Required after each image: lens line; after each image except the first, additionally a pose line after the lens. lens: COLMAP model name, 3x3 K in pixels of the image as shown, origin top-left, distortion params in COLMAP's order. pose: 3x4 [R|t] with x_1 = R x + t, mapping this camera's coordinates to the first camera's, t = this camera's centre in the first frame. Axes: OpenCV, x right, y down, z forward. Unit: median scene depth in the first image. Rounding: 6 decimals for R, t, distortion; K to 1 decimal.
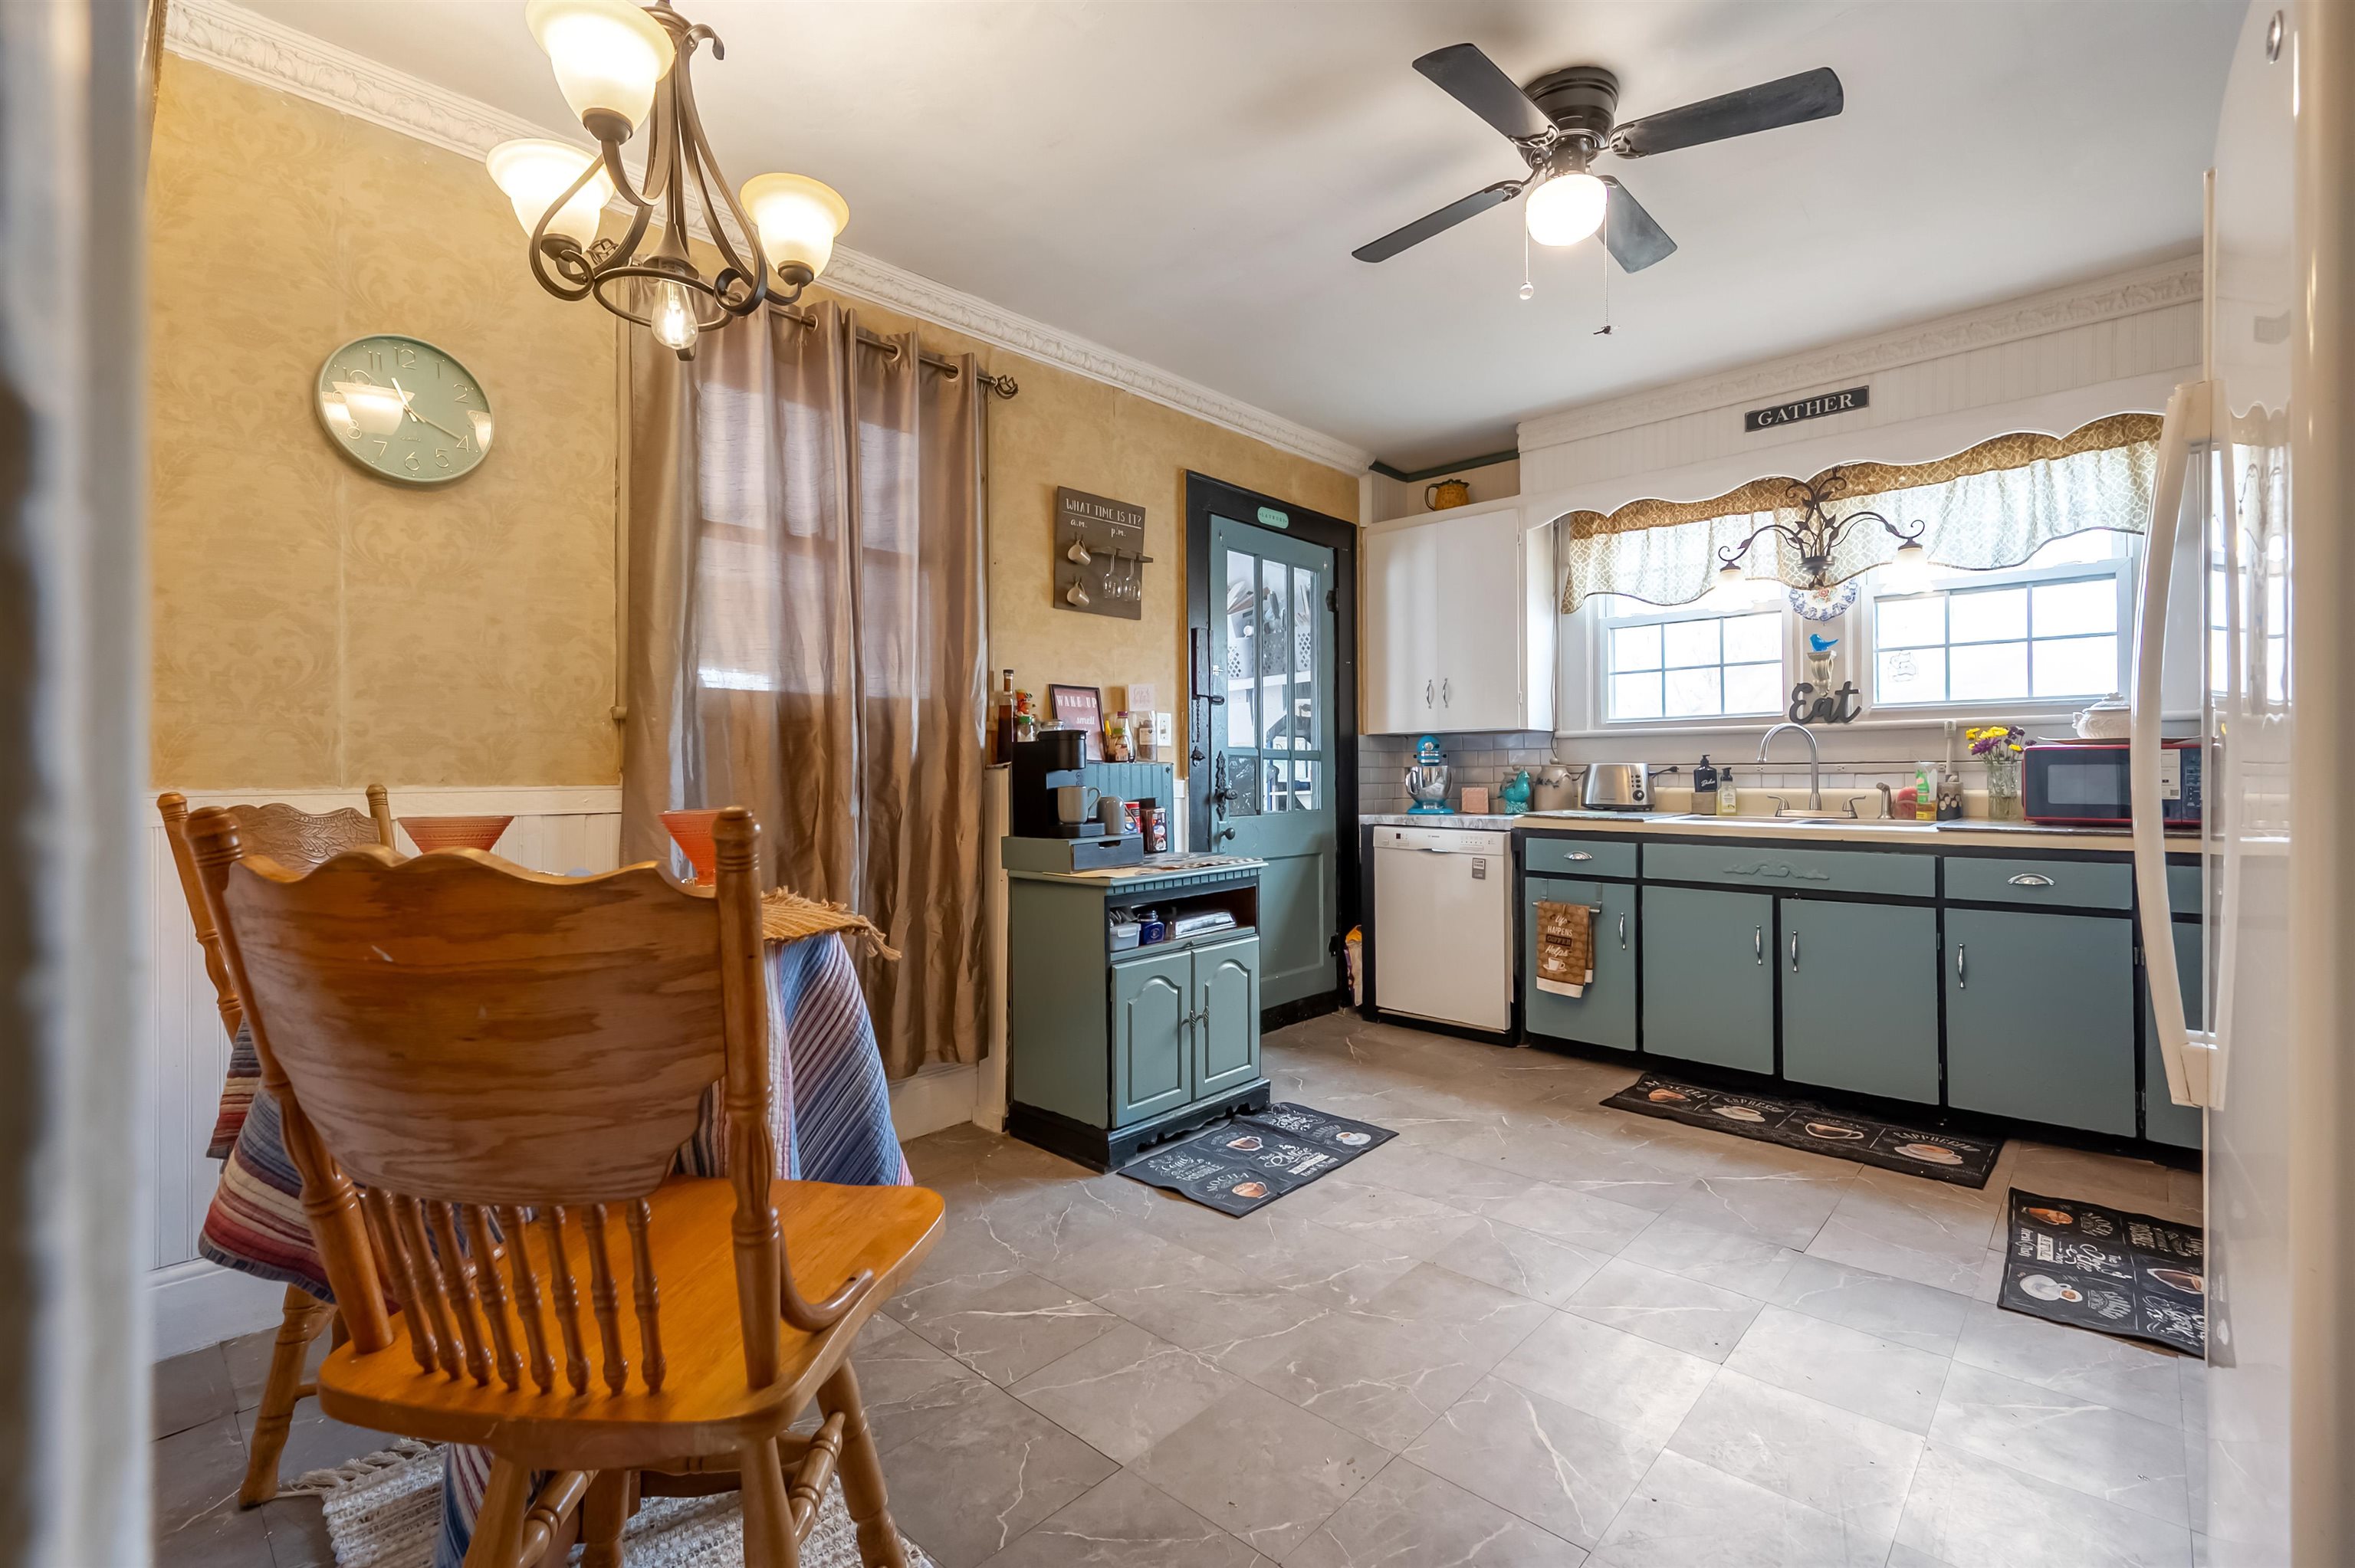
lens RADIAL K [[1027.5, 0, 1211.8], [0, 1027.5, 767.7], [0, 0, 1]] dist [-0.000461, -0.000210]
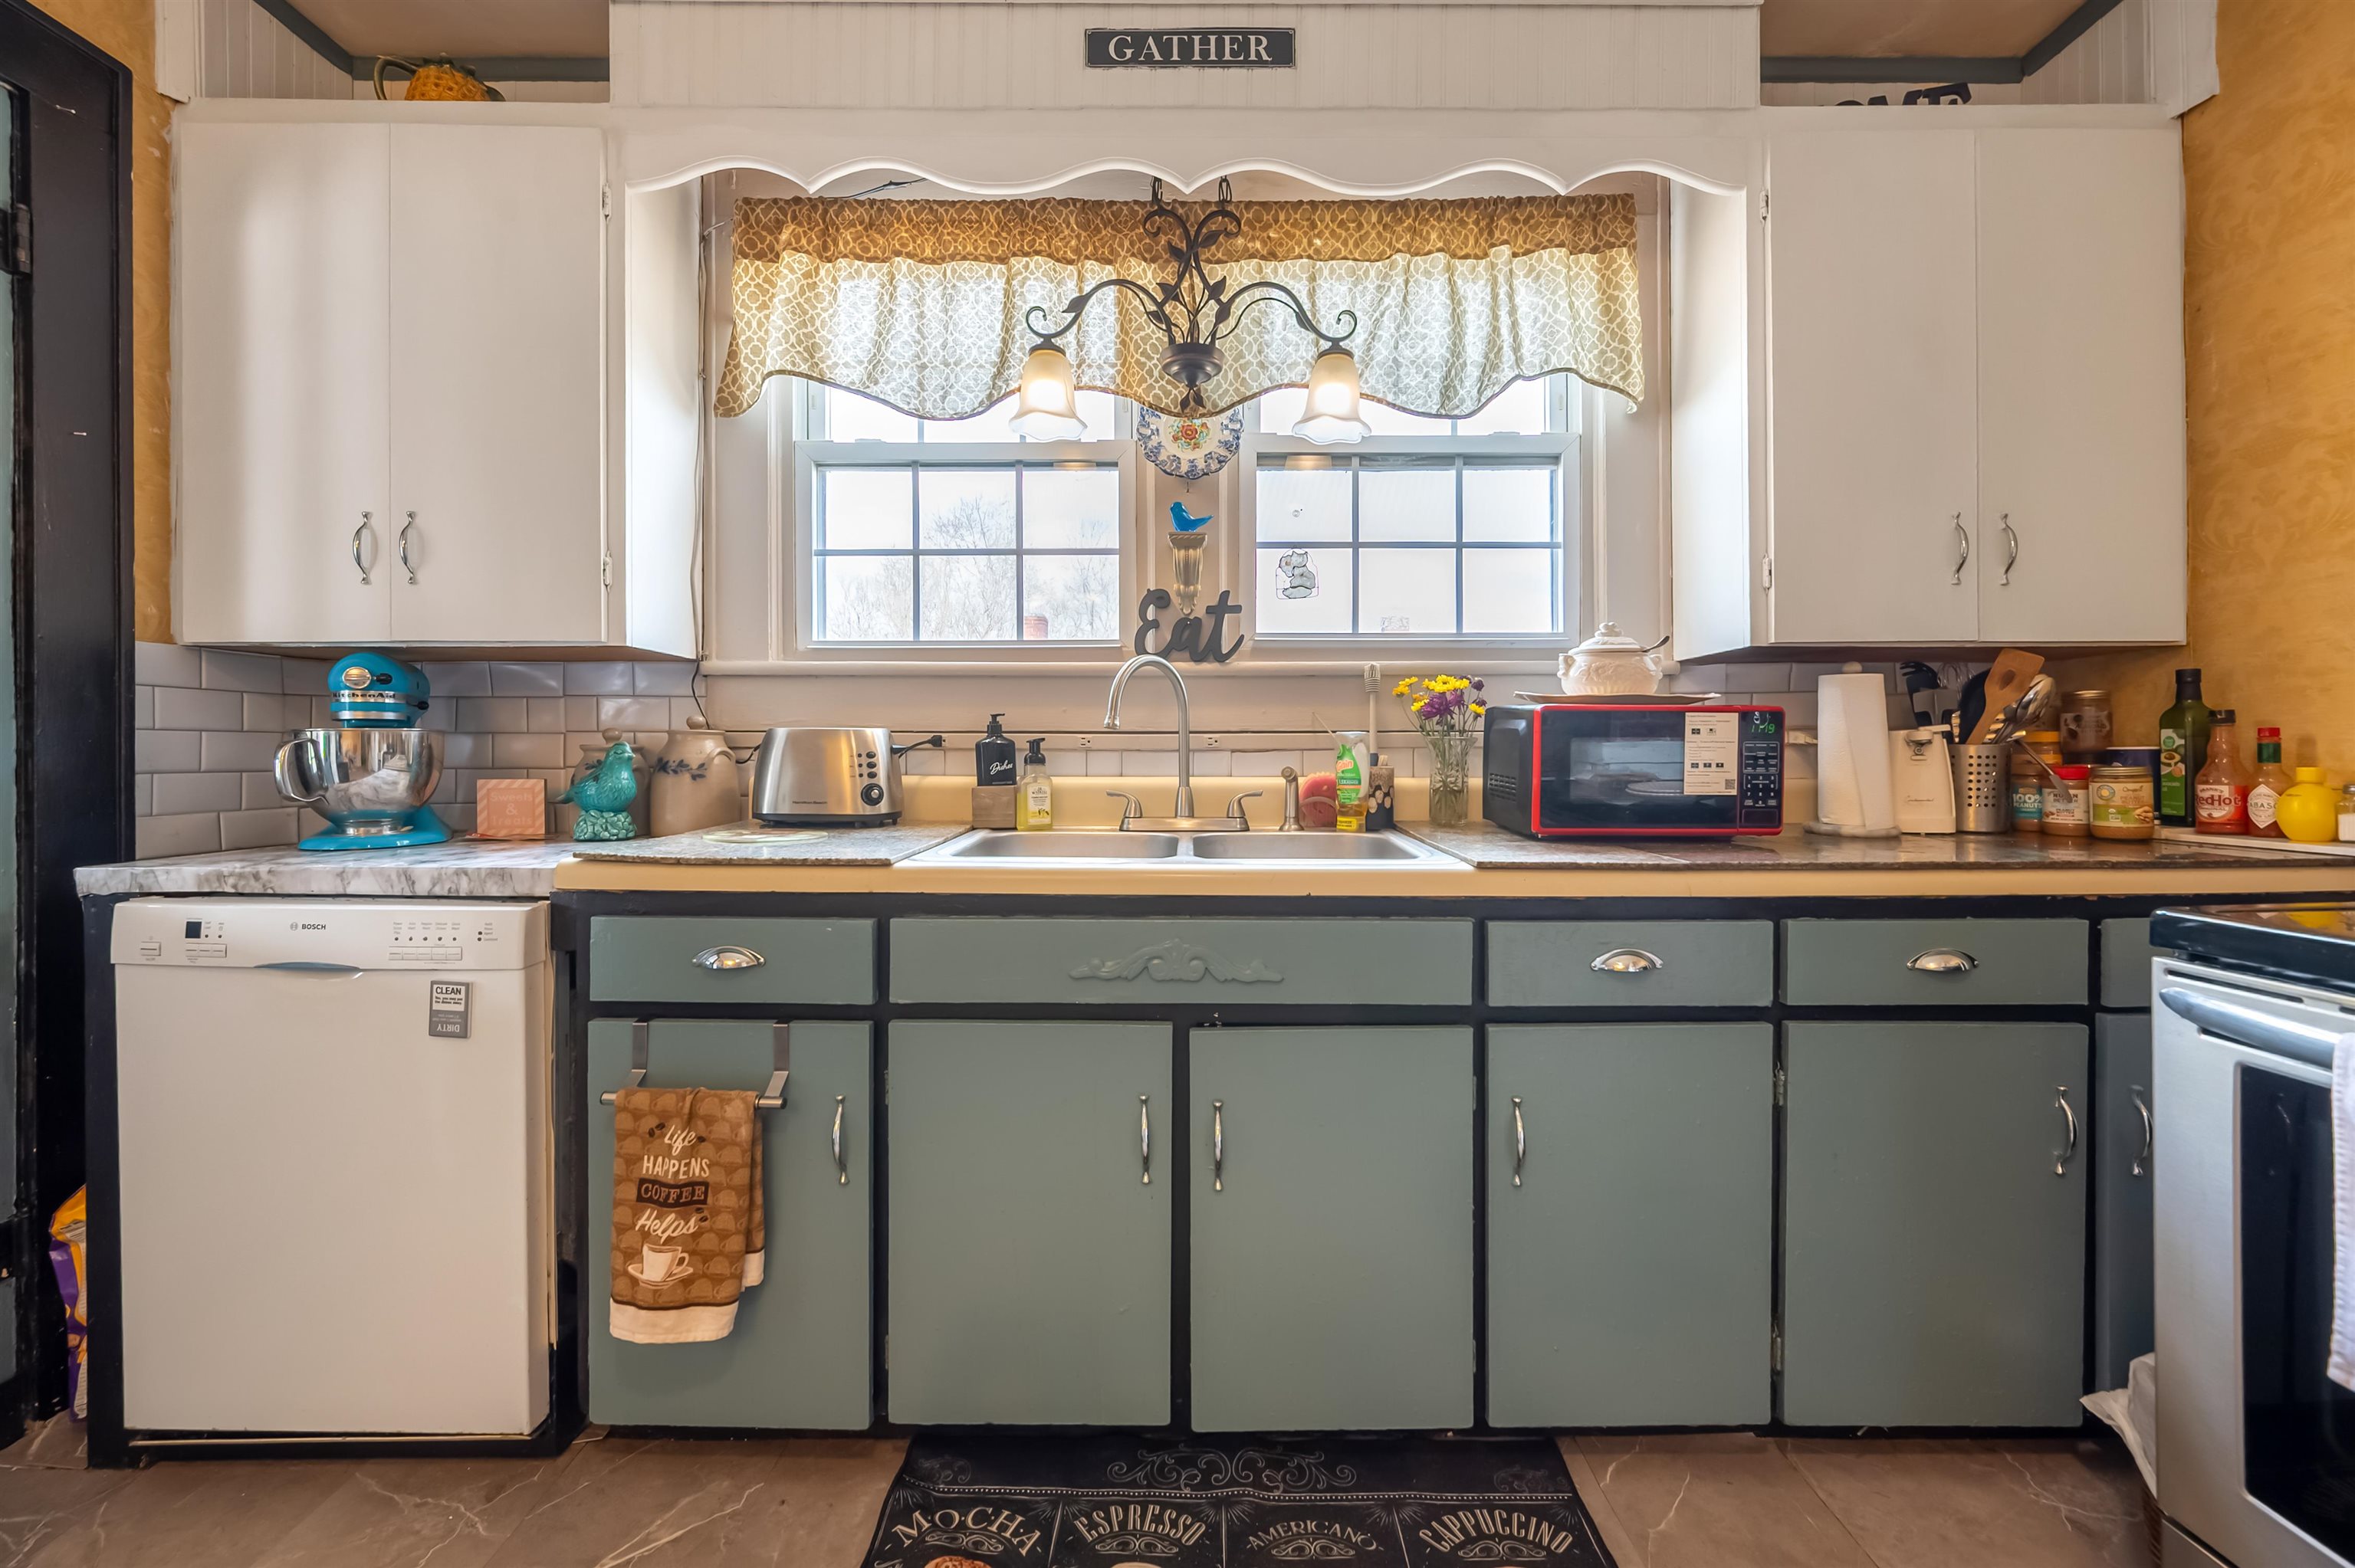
lens RADIAL K [[949.5, 0, 1167.3], [0, 949.5, 754.7], [0, 0, 1]] dist [0.000445, 0.000169]
pose [[0.752307, 0.000723, 0.658813, 0.242288], [-0.008238, 0.999932, 0.008310, 0.003655], [-0.658761, -0.011678, 0.752261, 0.614946]]
